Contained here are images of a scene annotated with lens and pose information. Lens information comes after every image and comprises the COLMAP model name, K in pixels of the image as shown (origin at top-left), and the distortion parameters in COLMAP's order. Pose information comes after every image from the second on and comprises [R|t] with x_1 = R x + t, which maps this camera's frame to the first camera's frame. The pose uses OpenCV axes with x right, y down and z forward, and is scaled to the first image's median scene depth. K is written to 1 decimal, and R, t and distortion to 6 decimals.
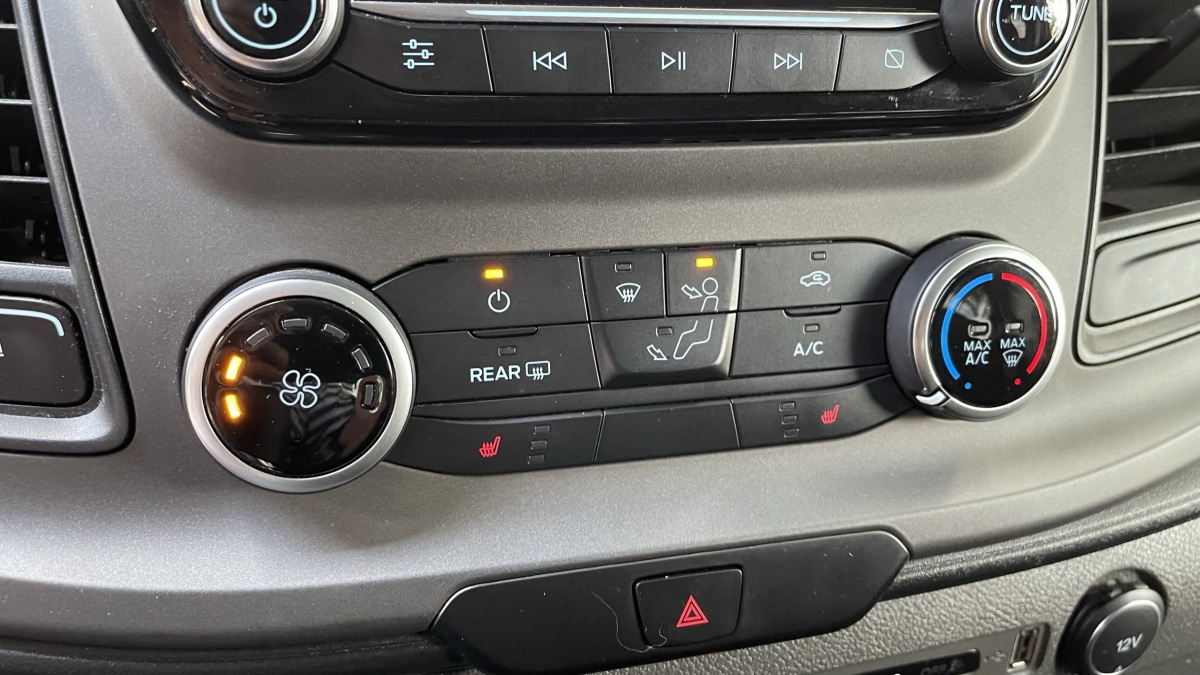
lens RADIAL K [[905.7, 0, 600.0], [0, 905.7, 337.5], [0, 0, 1]] dist [0.008076, 0.001443]
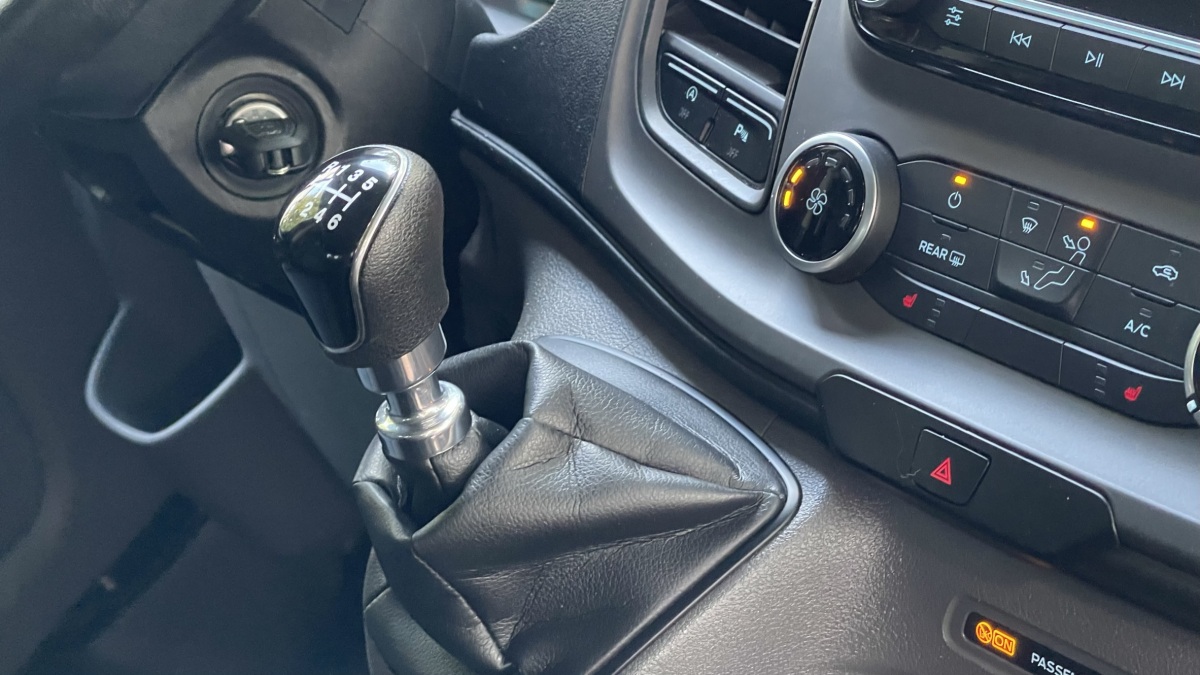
lens RADIAL K [[2294.6, 0, 600.0], [0, 2294.6, 337.5], [0, 0, 1]] dist [0.212221, -0.018507]
pose [[0.396019, 0.298397, -0.868405, 2.727263], [-0.429752, 0.895987, 0.111895, -0.014195], [0.811469, 0.328886, 0.483065, -1.023866]]
